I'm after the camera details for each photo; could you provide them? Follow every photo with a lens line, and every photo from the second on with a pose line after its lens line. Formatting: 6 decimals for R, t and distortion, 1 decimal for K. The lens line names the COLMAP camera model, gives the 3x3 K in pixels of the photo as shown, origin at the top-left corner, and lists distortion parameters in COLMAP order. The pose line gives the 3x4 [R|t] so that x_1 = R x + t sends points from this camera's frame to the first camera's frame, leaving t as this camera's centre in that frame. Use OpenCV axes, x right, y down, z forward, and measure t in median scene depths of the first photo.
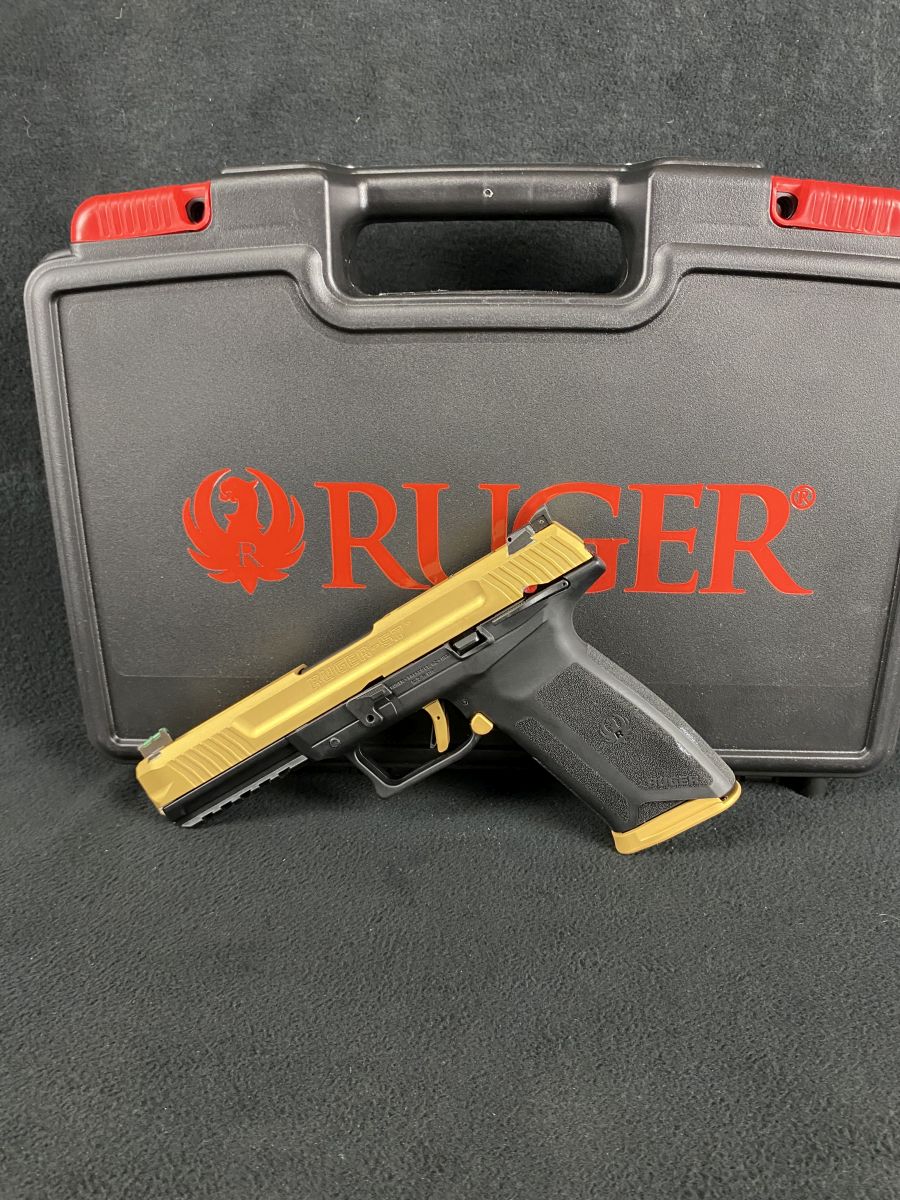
lens RADIAL K [[882.7, 0, 450.0], [0, 882.7, 600.0], [0, 0, 1]] dist [-0.012109, 0.000754]
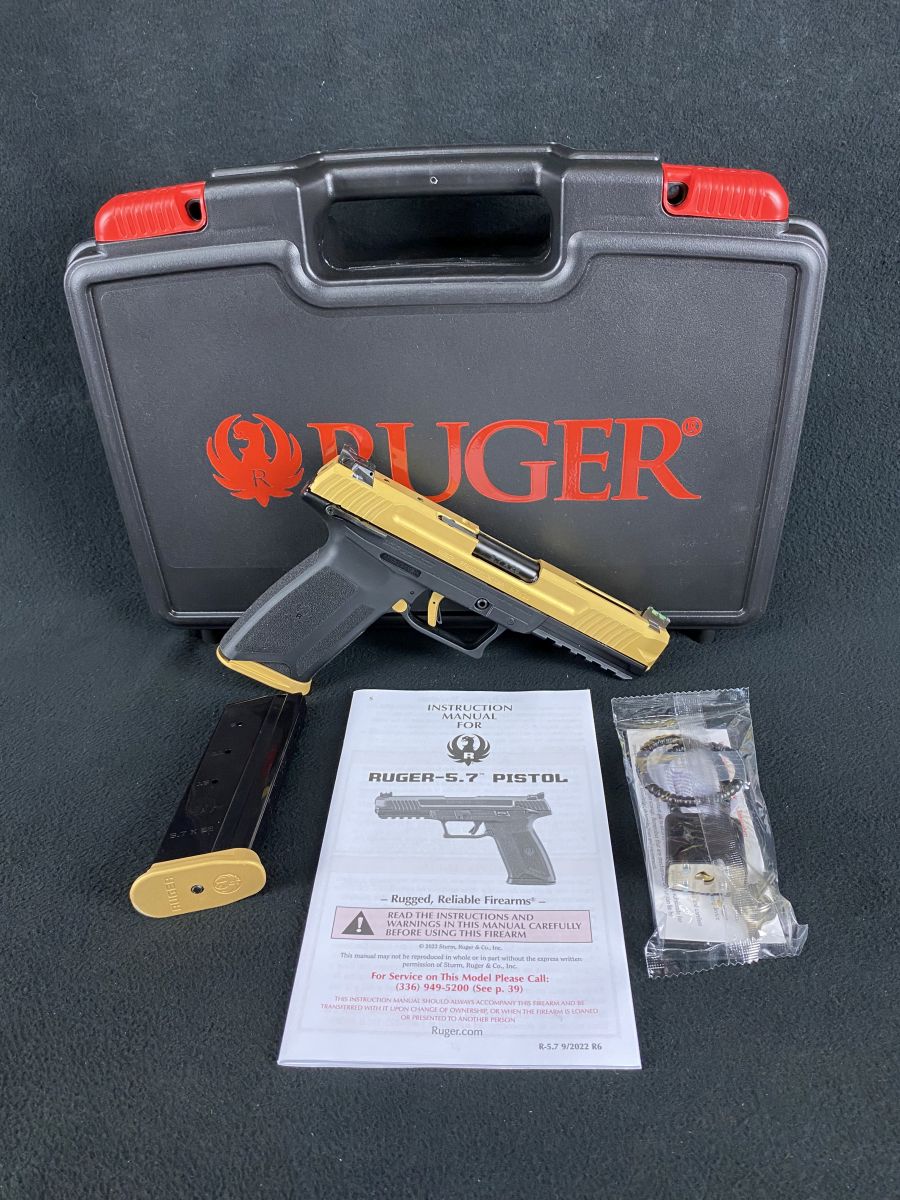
lens RADIAL K [[882.7, 0, 450.0], [0, 882.7, 600.0], [0, 0, 1]] dist [-0.012109, 0.000754]
pose [[0.999229, -0.026194, -0.029244, 0.076599], [0.032859, 0.965623, 0.257860, -0.195952], [0.021484, -0.258622, 0.965740, -0.270558]]
